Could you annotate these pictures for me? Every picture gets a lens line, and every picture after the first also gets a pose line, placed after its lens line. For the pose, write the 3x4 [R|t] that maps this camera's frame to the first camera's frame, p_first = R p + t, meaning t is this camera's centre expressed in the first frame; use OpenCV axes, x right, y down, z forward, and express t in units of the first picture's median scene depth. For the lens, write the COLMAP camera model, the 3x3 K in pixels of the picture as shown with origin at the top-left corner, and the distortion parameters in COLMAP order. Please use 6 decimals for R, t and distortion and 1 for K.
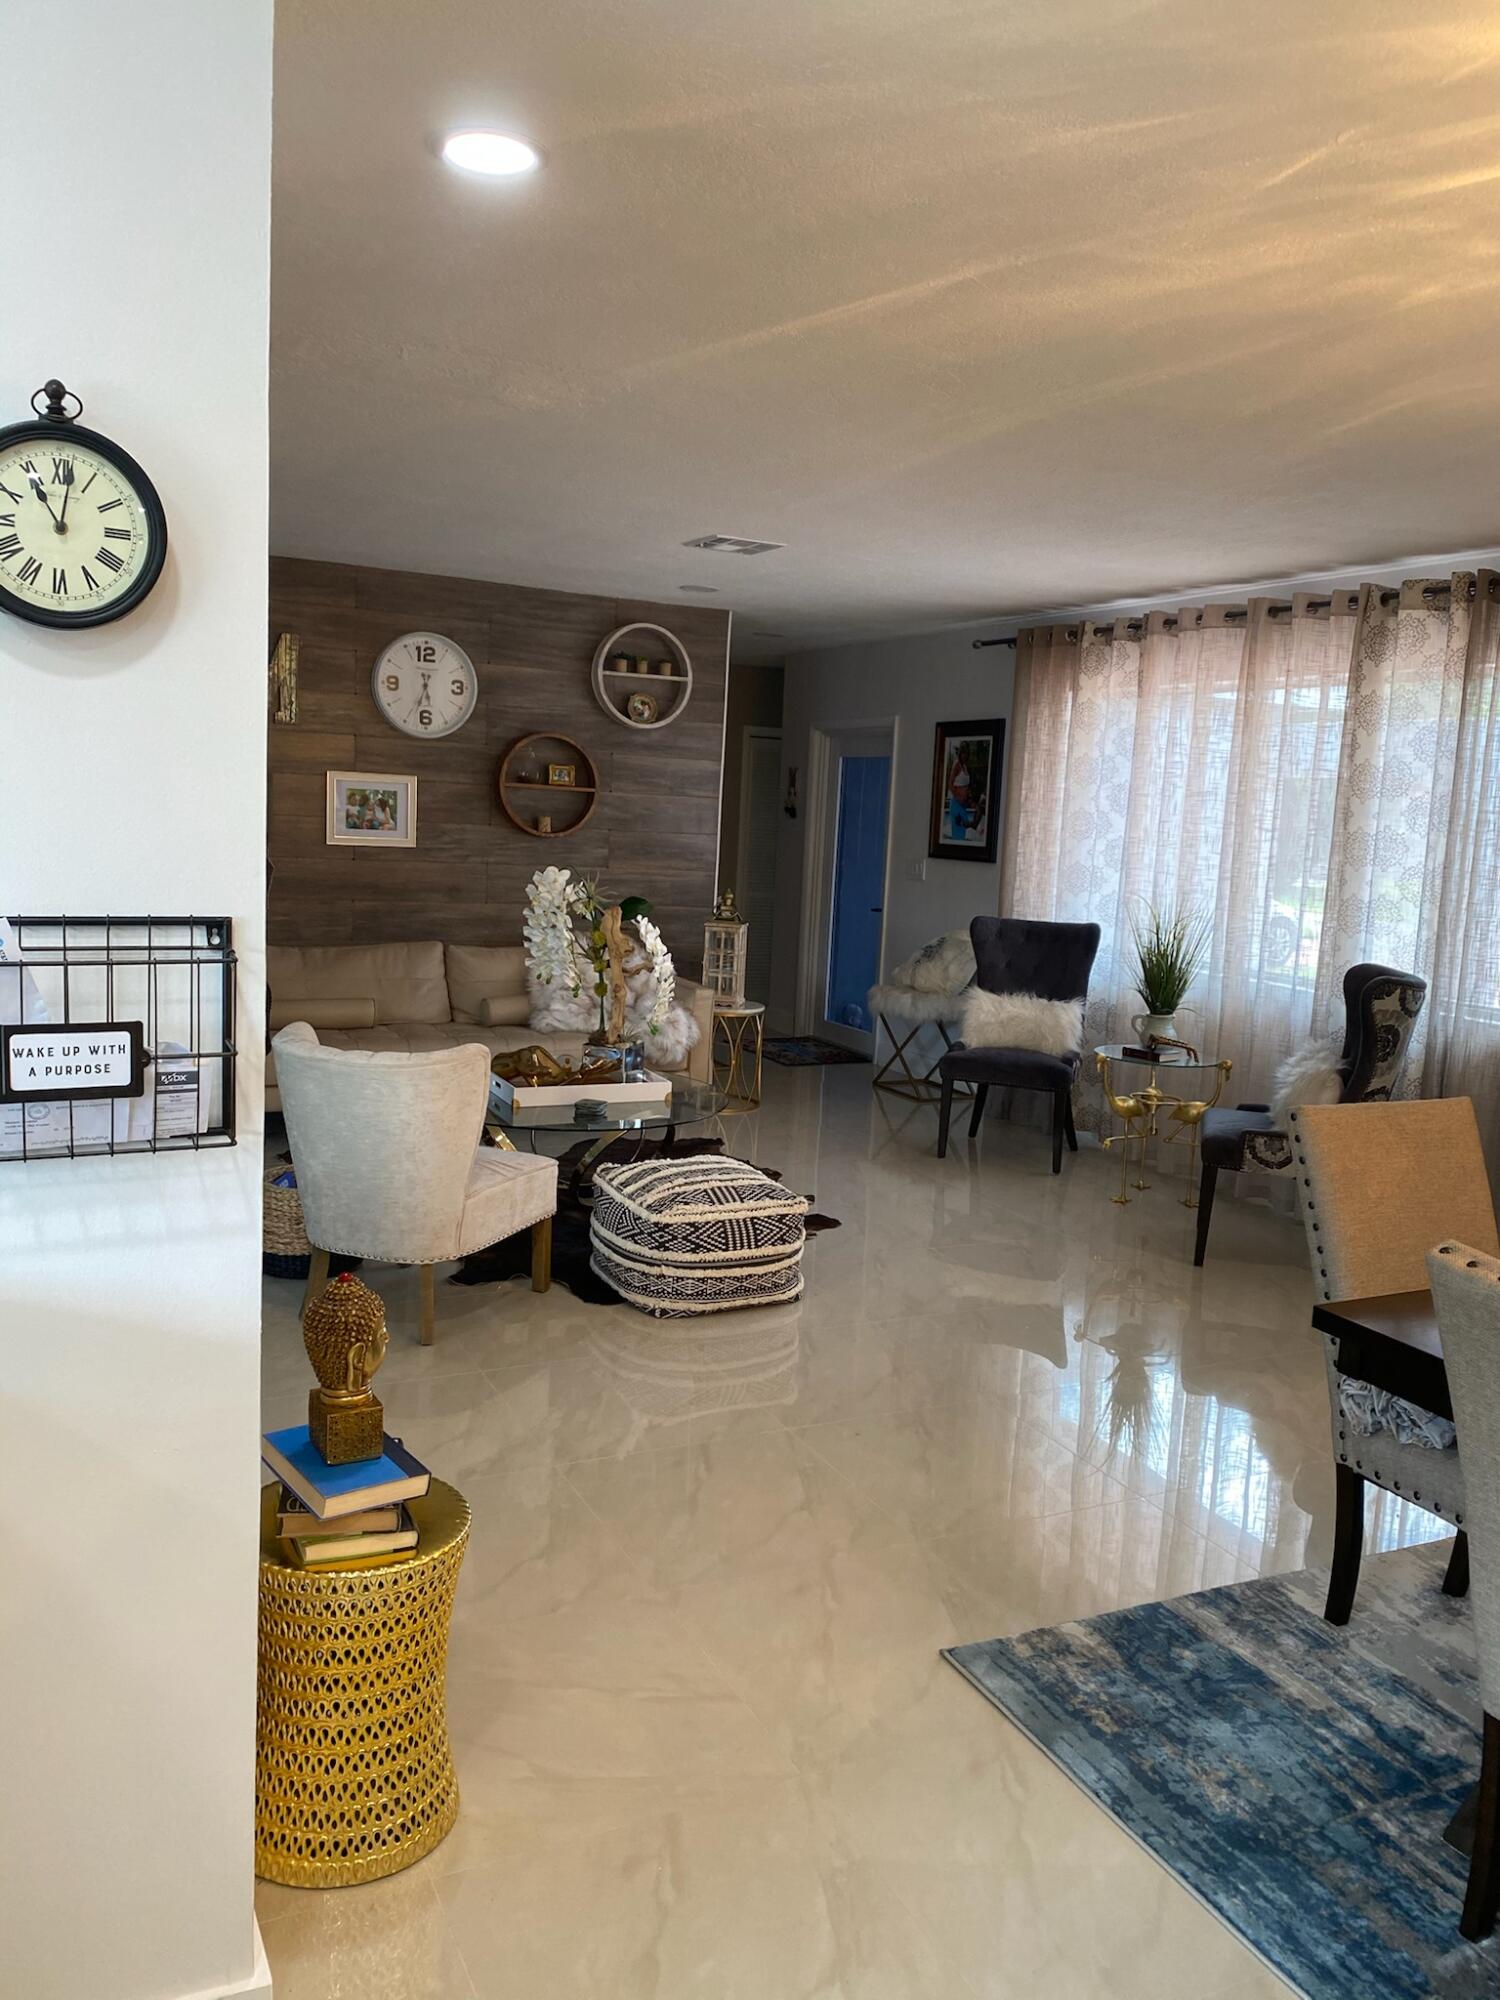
lens RADIAL K [[1521.3, 0, 741.5], [0, 1521.3, 997.6], [0, 0, 1]] dist [0.031663, -0.039592]
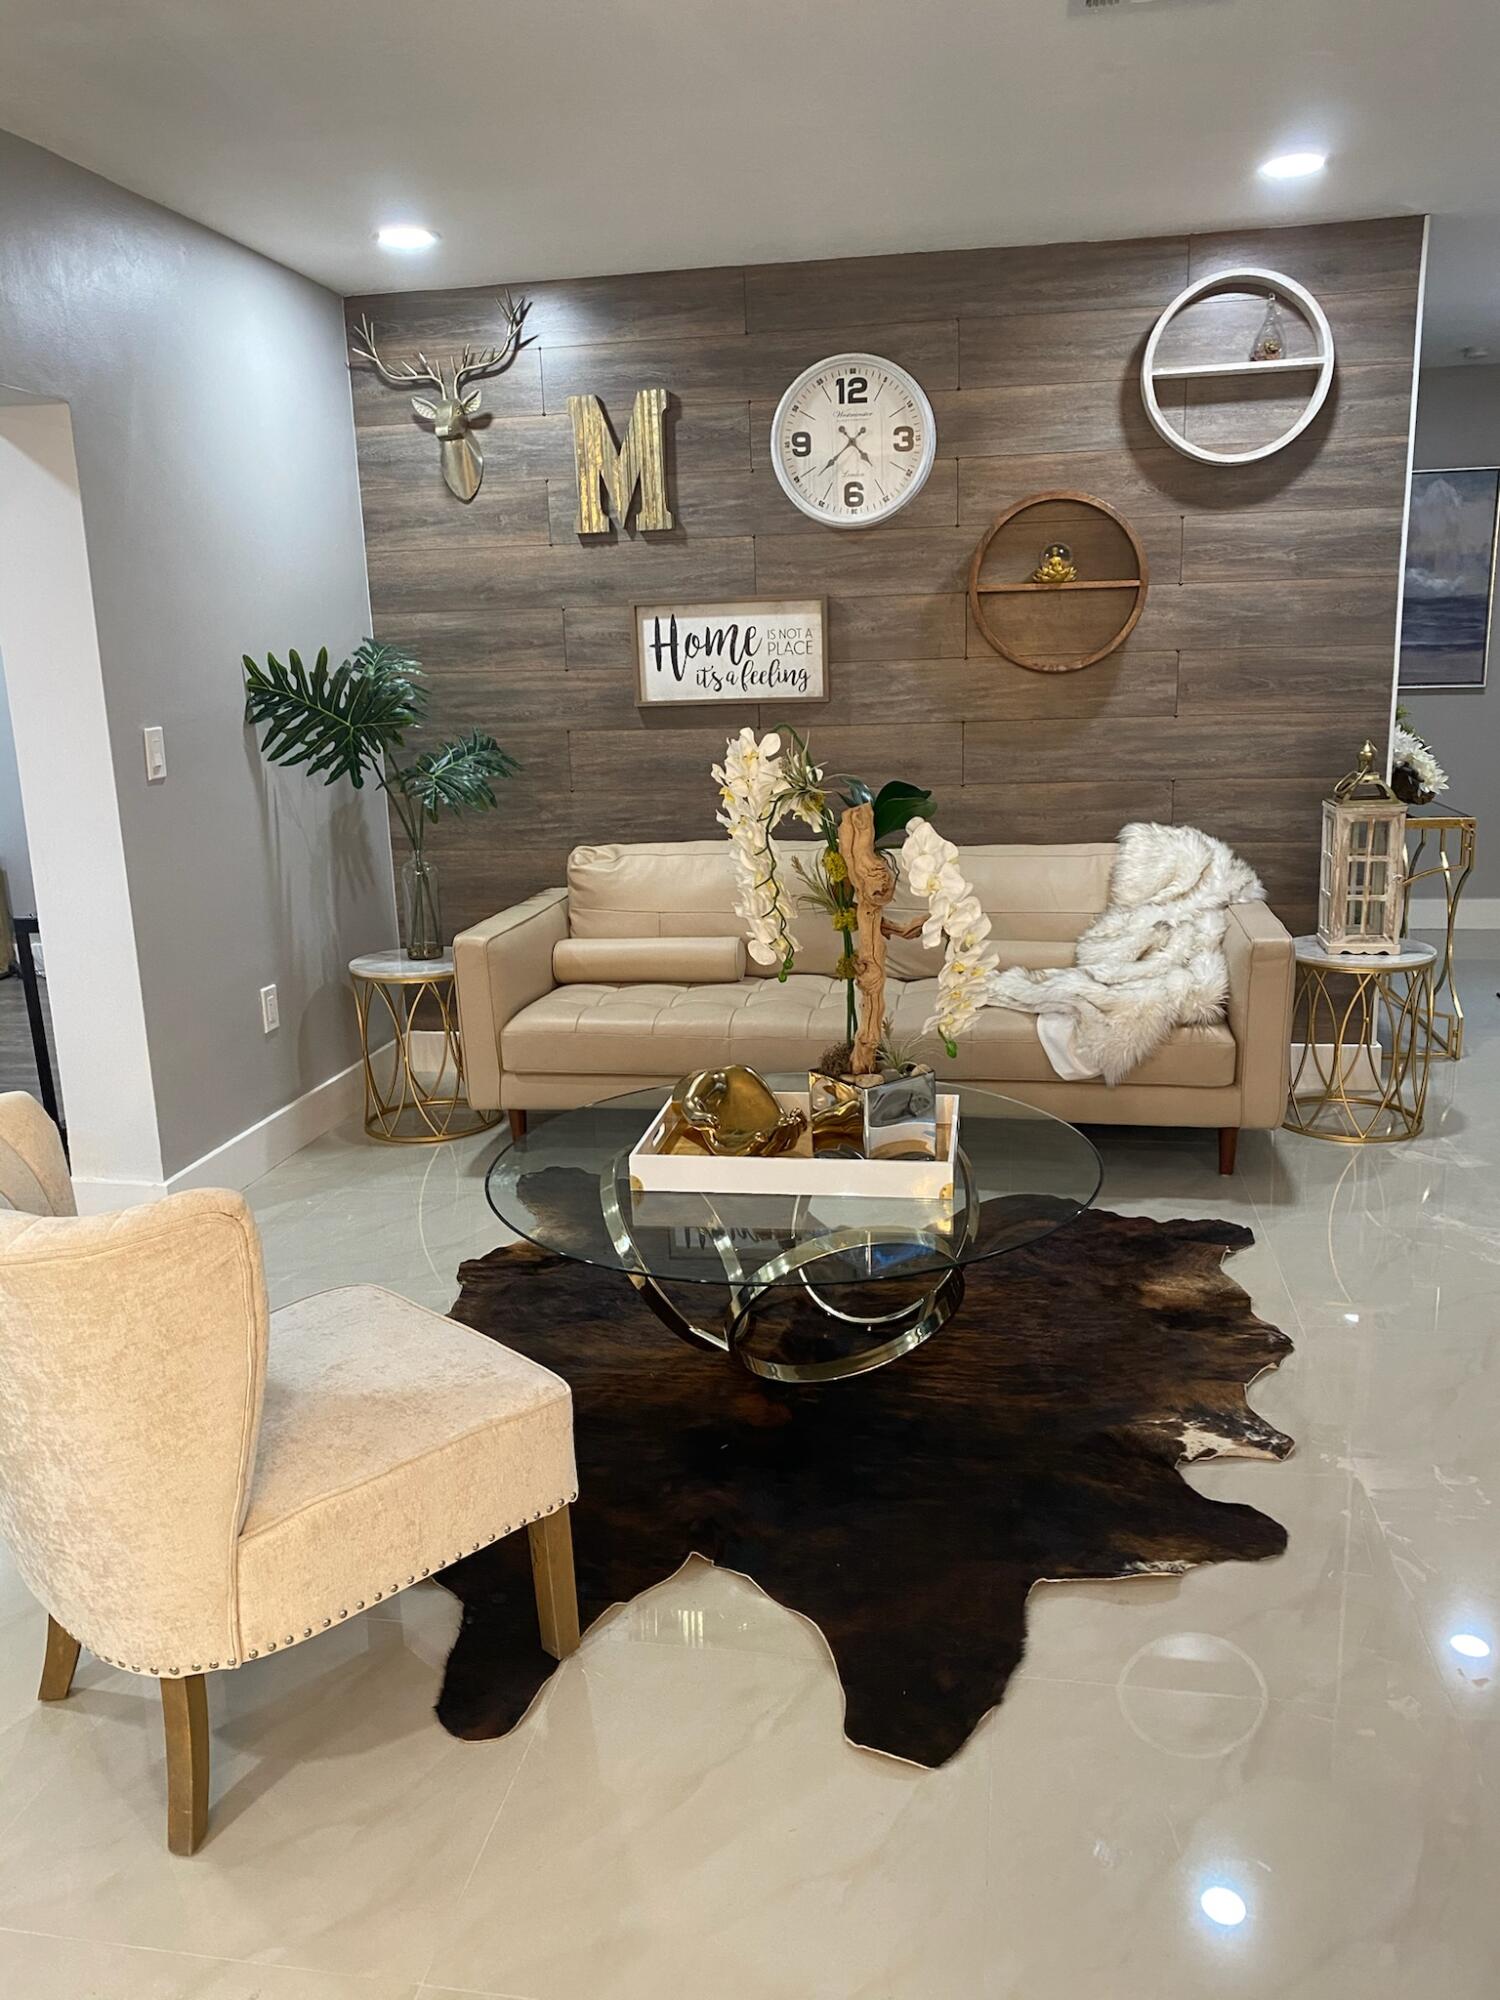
lens RADIAL K [[1521.3, 0, 747.4], [0, 1521.3, 991.0], [0, 0, 1]] dist [0.031663, -0.039592]
pose [[0.807680, 0.051719, -0.587349, 0.140668], [-0.000300, 0.996181, 0.087306, -0.032822], [0.589621, -0.070339, 0.804611, 0.445621]]
